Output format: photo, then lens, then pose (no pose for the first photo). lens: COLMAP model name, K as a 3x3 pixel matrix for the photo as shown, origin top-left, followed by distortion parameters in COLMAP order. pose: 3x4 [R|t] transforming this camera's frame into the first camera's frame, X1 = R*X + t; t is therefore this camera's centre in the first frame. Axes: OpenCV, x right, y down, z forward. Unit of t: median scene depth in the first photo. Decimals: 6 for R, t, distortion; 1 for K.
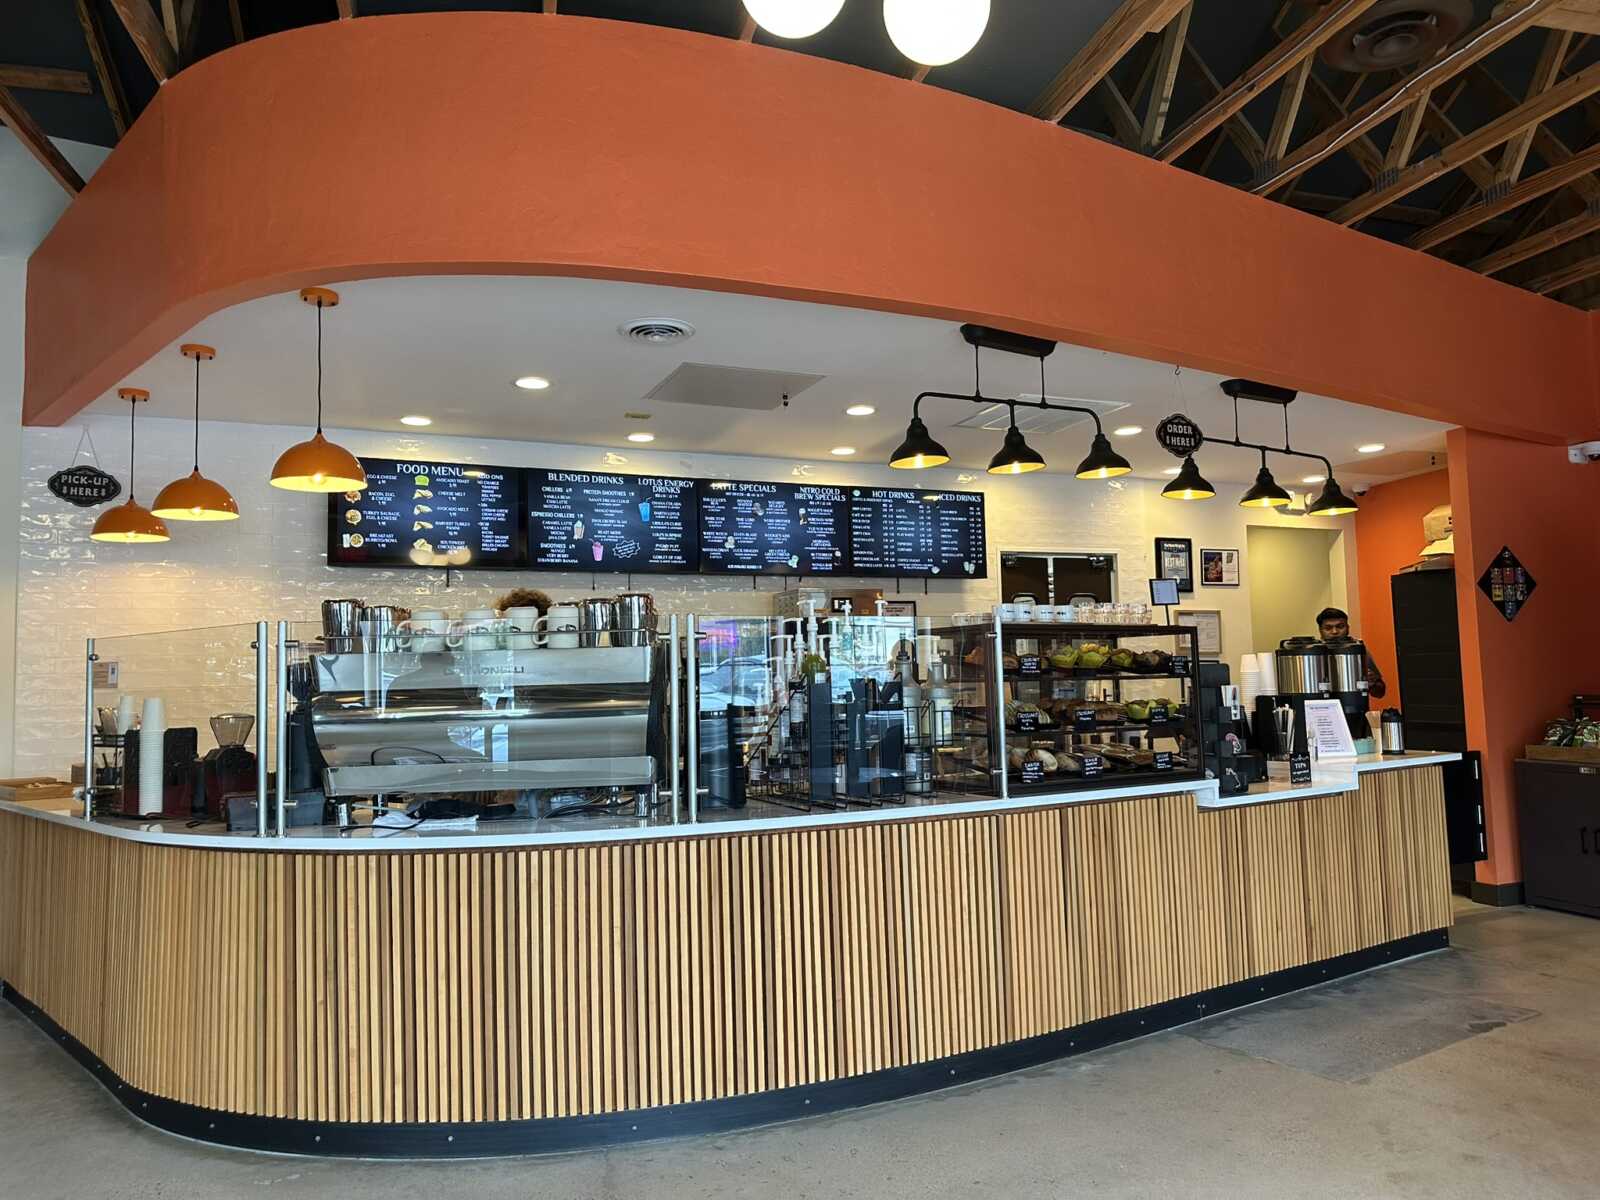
lens RADIAL K [[1119.7, 0, 784.6], [0, 1119.7, 596.9], [0, 0, 1]] dist [0.011729, -0.007032]
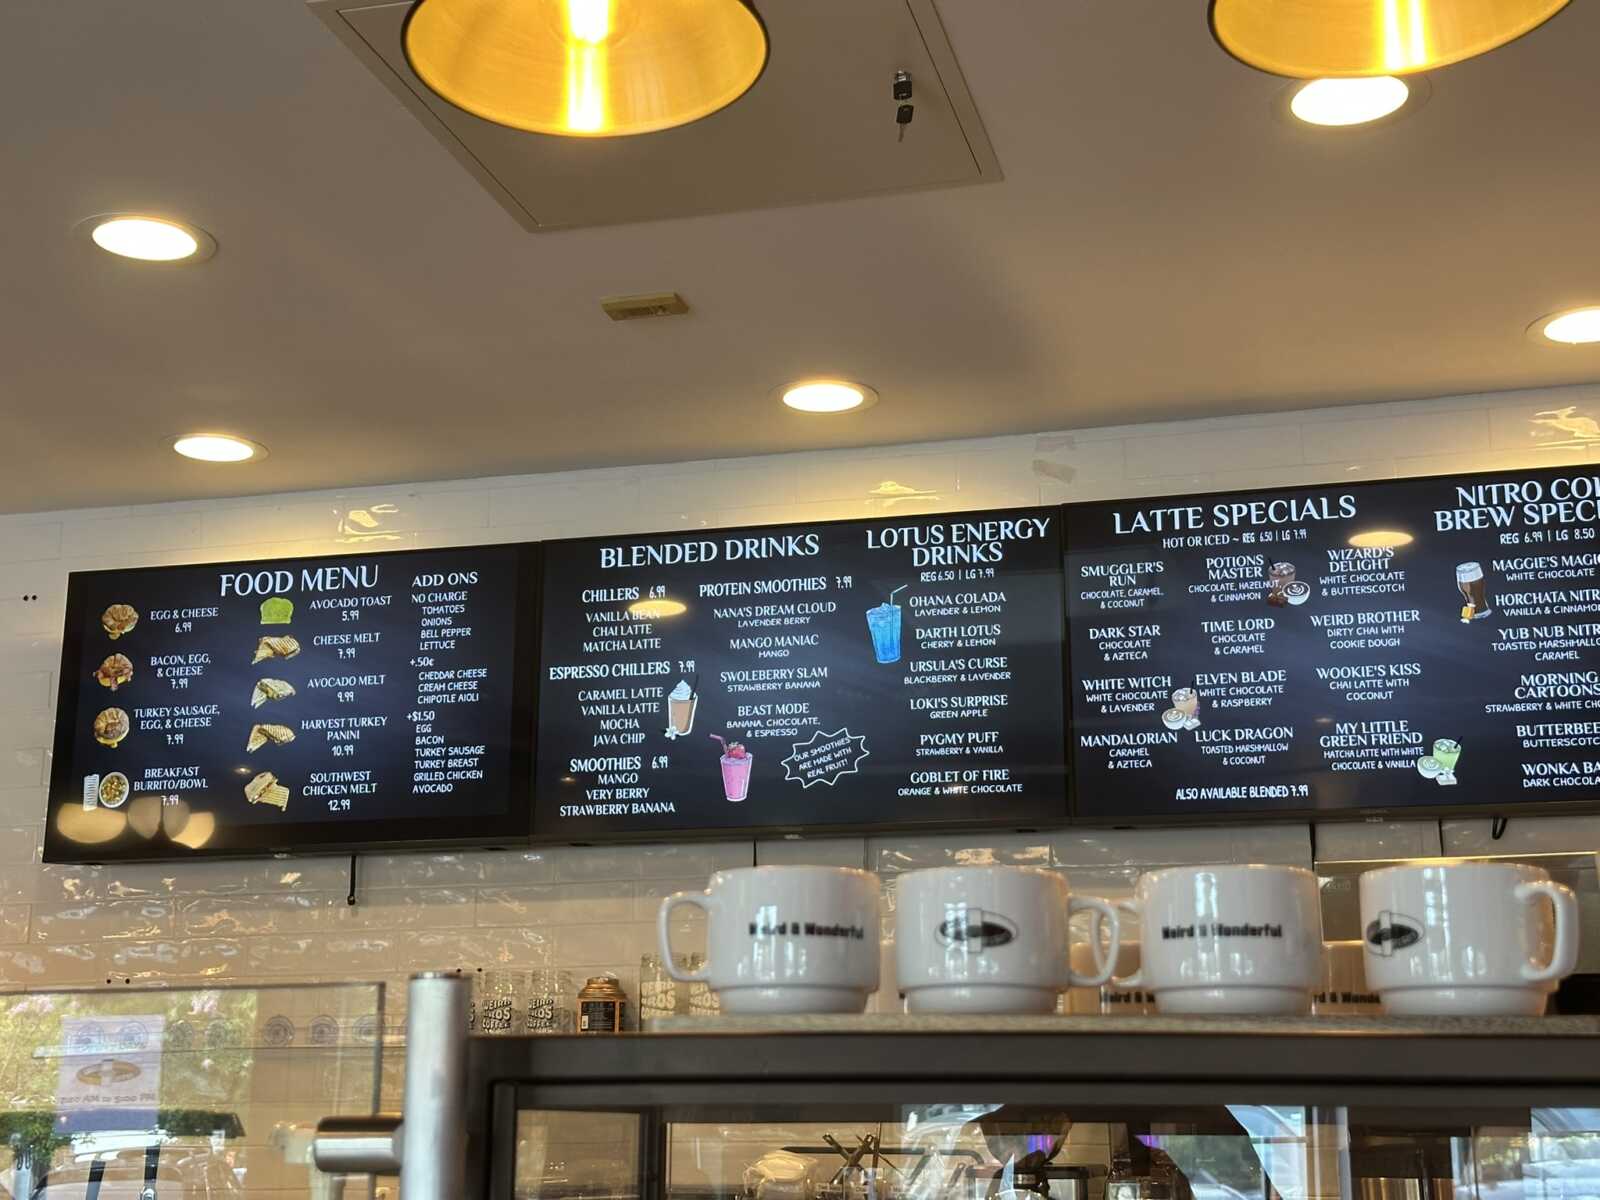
lens RADIAL K [[2220.0, 0, 800.8], [0, 2220.0, 589.5], [0, 0, 1]] dist [0.141207, 0.000000]
pose [[0.780265, -0.127828, -0.612248, 0.232588], [0.028779, 0.985193, -0.169017, 0.014772], [0.624787, 0.114258, 0.772390, 0.509277]]
